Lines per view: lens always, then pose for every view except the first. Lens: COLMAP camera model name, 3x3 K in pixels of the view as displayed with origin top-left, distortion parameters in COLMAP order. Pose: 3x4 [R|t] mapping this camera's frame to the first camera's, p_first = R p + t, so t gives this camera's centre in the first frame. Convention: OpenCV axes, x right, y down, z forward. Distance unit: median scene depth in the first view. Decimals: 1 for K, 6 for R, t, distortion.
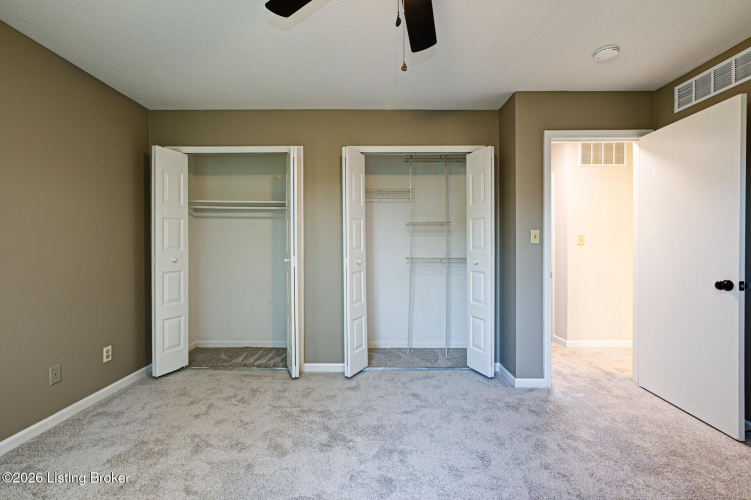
lens RADIAL K [[319.9, 0, 372.2], [0, 319.9, 246.1], [0, 0, 1]] dist [0.000004, -0.000357]
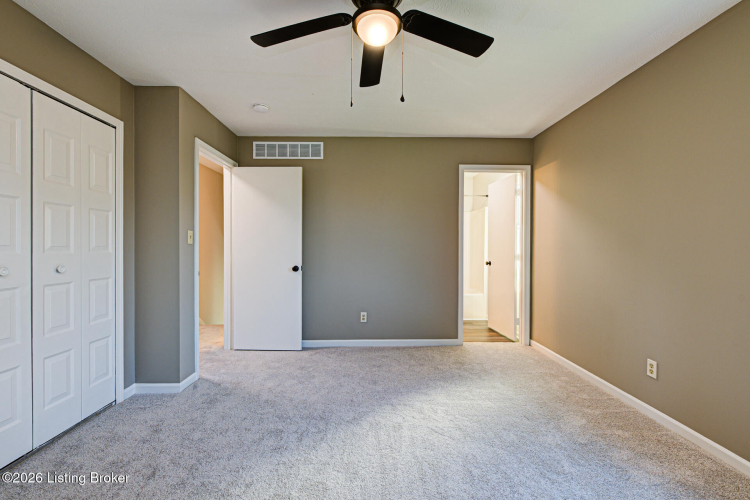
lens RADIAL K [[319.5, 0, 370.4], [0, 319.5, 251.9], [0, 0, 1]] dist [0.000004, -0.000357]
pose [[-0.023288, -0.005416, 0.999714, -0.663885], [-0.002144, 0.999983, 0.005368, 0.014332], [-0.999727, -0.002018, -0.023299, 0.566875]]
